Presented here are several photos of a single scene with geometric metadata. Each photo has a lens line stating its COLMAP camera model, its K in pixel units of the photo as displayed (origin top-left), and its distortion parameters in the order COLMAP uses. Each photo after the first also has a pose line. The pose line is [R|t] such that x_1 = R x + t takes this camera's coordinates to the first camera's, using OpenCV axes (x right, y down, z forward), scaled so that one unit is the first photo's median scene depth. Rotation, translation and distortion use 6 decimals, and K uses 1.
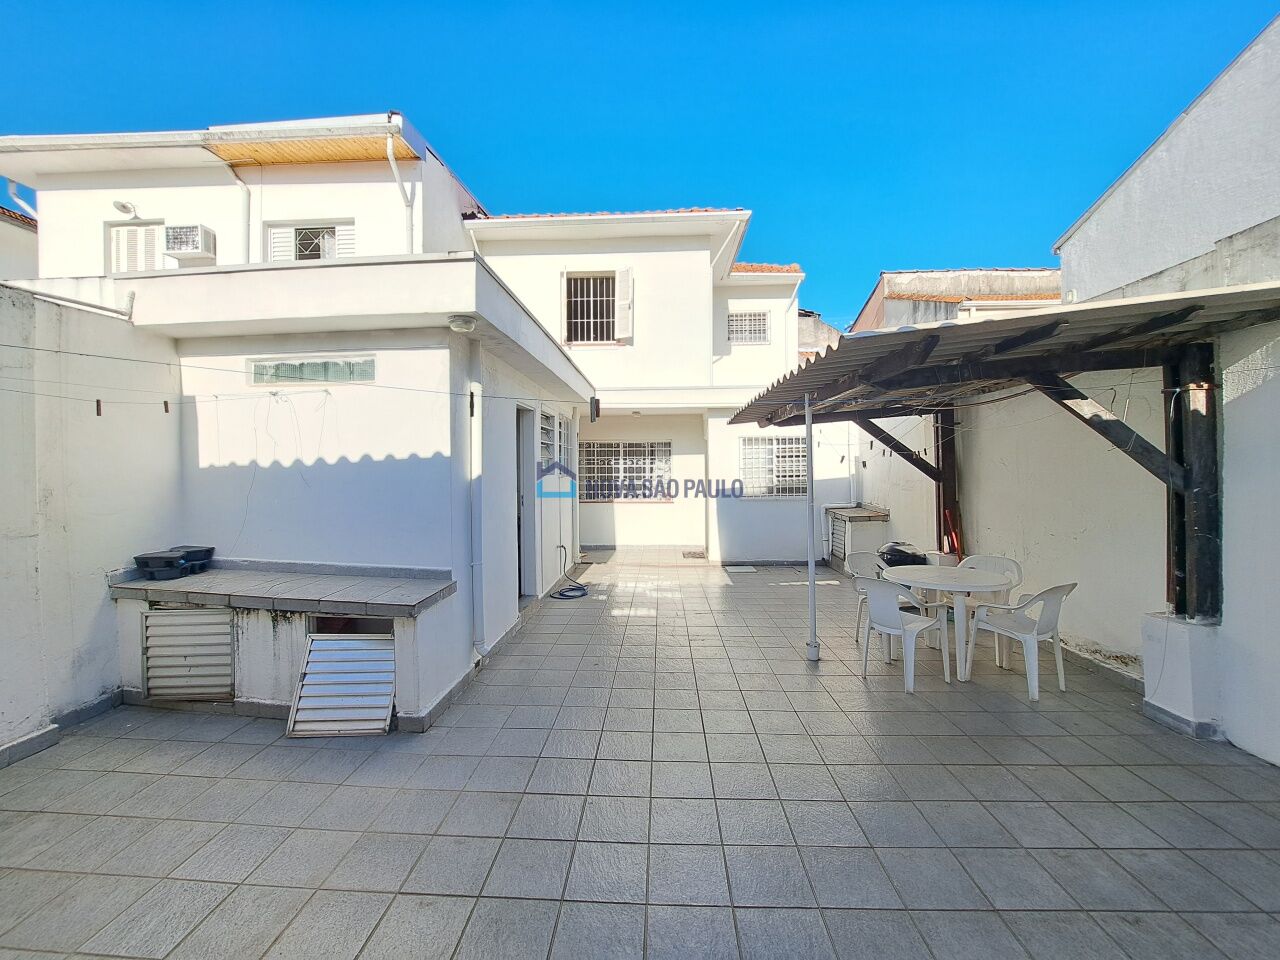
lens RADIAL K [[506.8, 0, 637.2], [0, 506.8, 474.4], [0, 0, 1]] dist [-0.020810, 0.000586]
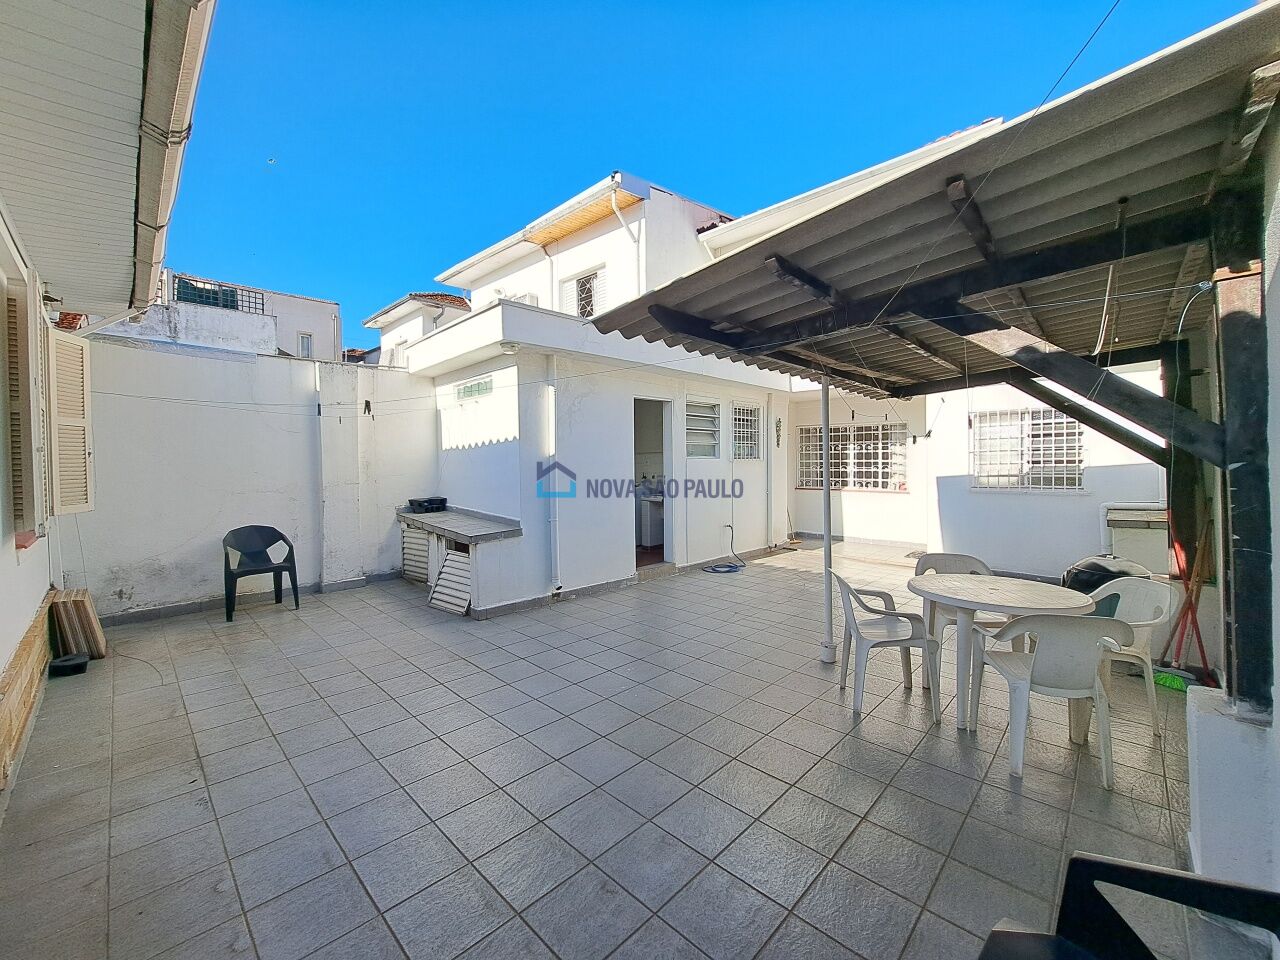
lens RADIAL K [[506.8, 0, 633.2], [0, 506.8, 472.2], [0, 0, 1]] dist [-0.020810, 0.000586]
pose [[0.749932, 0.015444, -0.661334, 0.398685], [-0.006939, 0.999856, 0.015481, 0.013910], [0.661478, -0.007021, 0.749932, 0.067531]]
